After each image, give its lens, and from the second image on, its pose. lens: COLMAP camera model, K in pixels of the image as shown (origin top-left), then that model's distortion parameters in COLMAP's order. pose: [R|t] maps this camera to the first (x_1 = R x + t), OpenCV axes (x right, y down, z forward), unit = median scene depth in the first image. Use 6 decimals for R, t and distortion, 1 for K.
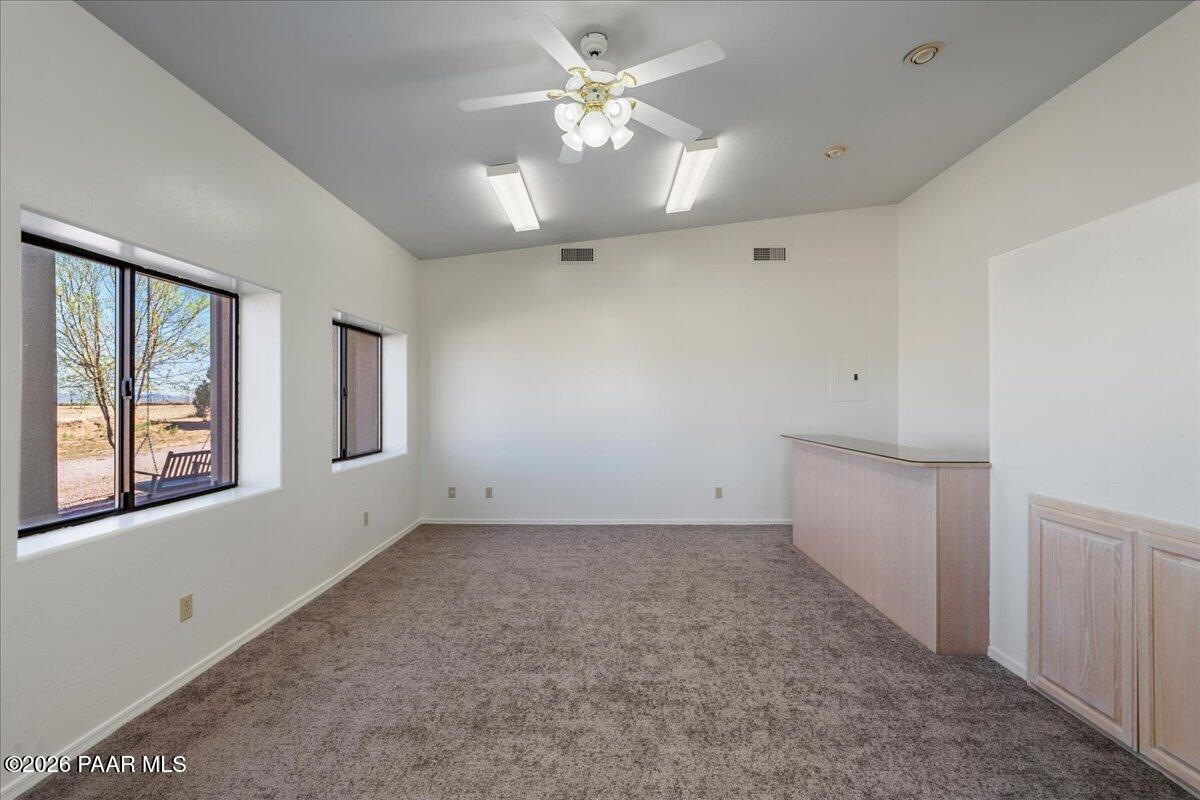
lens RADIAL K [[543.9, 0, 603.5], [0, 543.9, 396.8], [0, 0, 1]] dist [-0.001307, 0.001692]
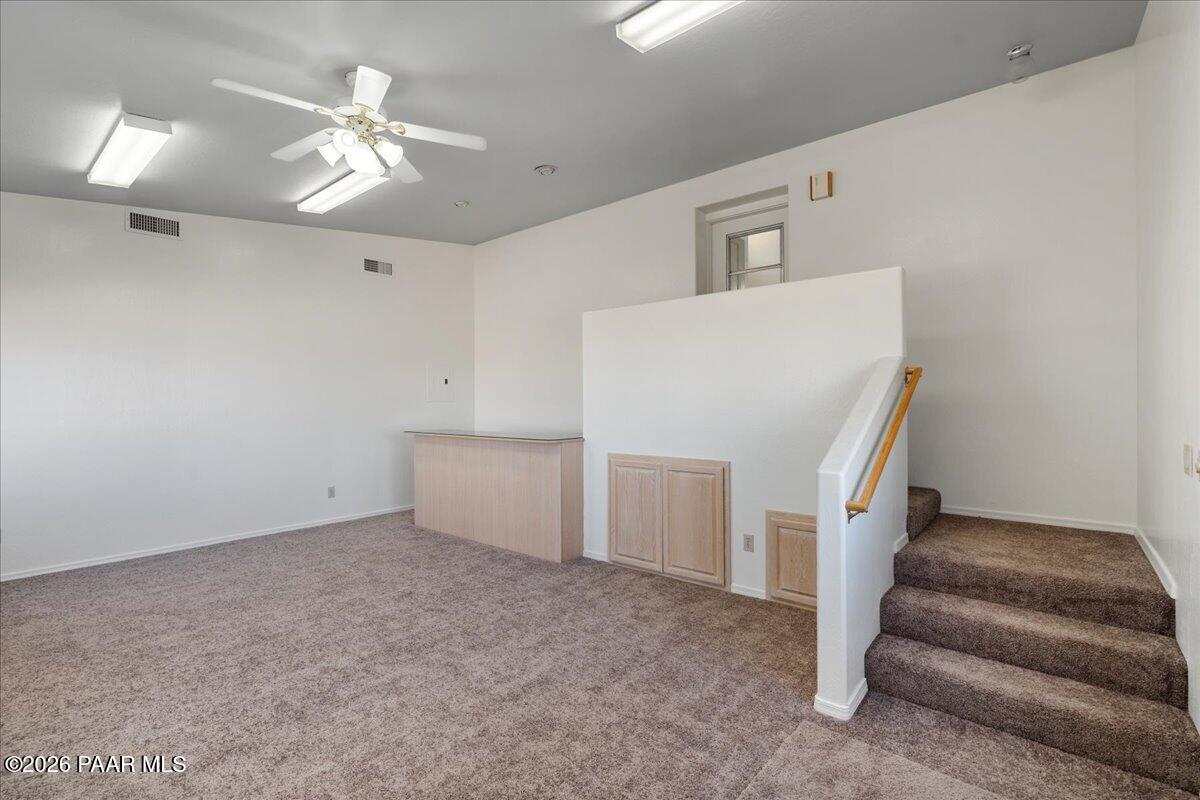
lens RADIAL K [[543.9, 0, 603.5], [0, 543.9, 396.8], [0, 0, 1]] dist [-0.001307, 0.001692]
pose [[0.632837, -0.001052, 0.774284, -0.518838], [0.002292, 0.999997, -0.000514, -0.000991], [-0.774282, 0.002100, 0.632838, -0.079929]]
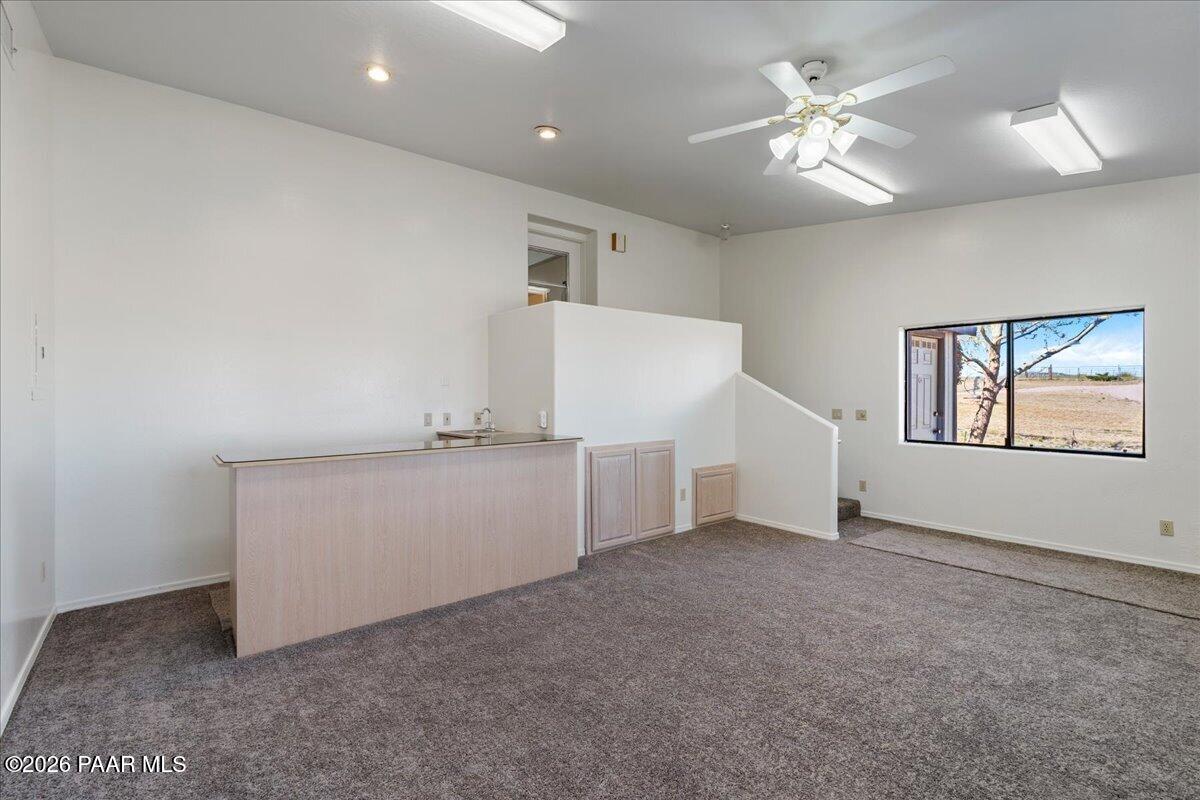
lens RADIAL K [[543.9, 0, 603.5], [0, 543.9, 396.8], [0, 0, 1]] dist [-0.001307, 0.001692]
pose [[-0.631733, -0.005361, 0.775168, -0.573173], [-0.004052, 0.999985, 0.003613, 0.004969], [-0.775176, -0.000858, -0.631745, 1.890656]]
